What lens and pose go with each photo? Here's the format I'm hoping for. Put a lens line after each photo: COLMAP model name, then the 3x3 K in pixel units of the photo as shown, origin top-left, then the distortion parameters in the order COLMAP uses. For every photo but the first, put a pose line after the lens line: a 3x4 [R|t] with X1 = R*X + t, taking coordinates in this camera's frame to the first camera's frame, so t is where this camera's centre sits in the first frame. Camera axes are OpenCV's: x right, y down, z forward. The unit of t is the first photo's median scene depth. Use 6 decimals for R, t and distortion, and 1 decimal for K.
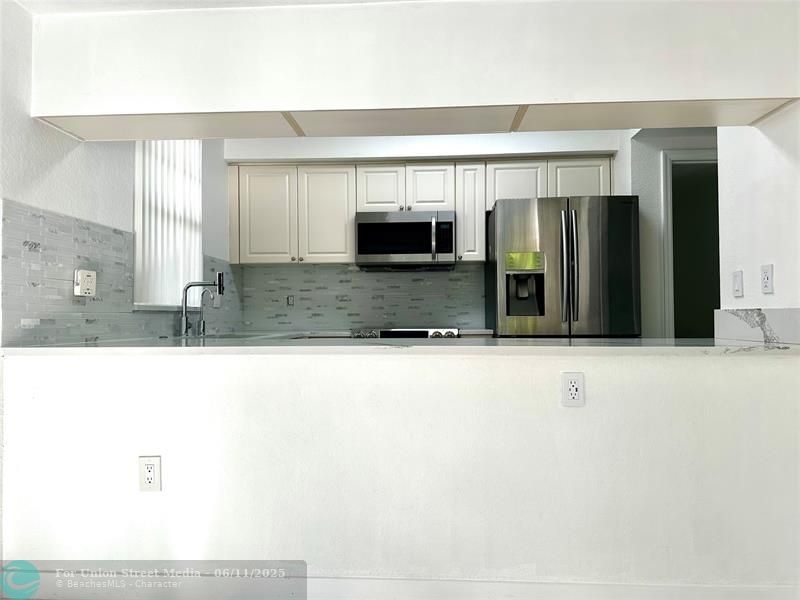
lens RADIAL K [[551.9, 0, 402.4], [0, 551.9, 304.4], [0, 0, 1]] dist [0.010043, -0.022935]
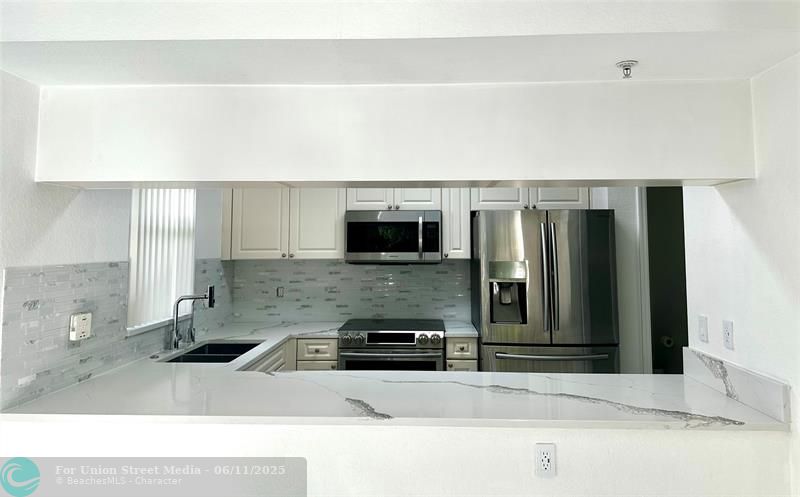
lens RADIAL K [[551.9, 0, 406.2], [0, 551.9, 206.2], [0, 0, 1]] dist [-0.009805, -0.010216]
pose [[0.999786, 0.005258, 0.020030, 0.010640], [-0.004071, 0.998257, -0.058877, -0.143980], [-0.020305, 0.058783, 0.998064, -0.037849]]
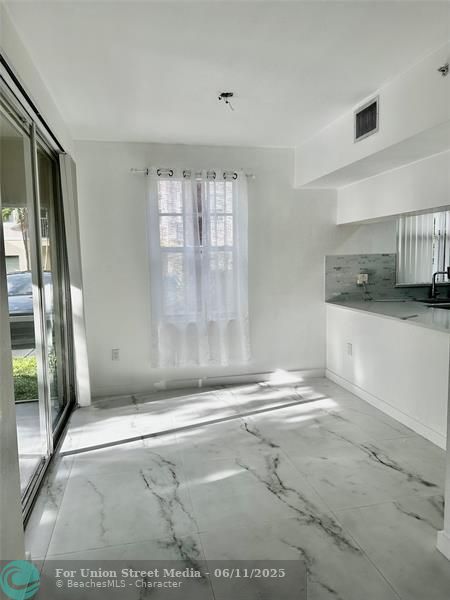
lens RADIAL K [[414.0, 0, 225.6], [0, 414.0, 302.0], [0, 0, 1]] dist [0.010043, -0.022935]
pose [[0.255404, 0.096309, -0.962026, 0.824576], [0.039360, 0.993166, 0.109876, -0.120482], [0.966033, -0.065928, 0.249868, -0.096092]]
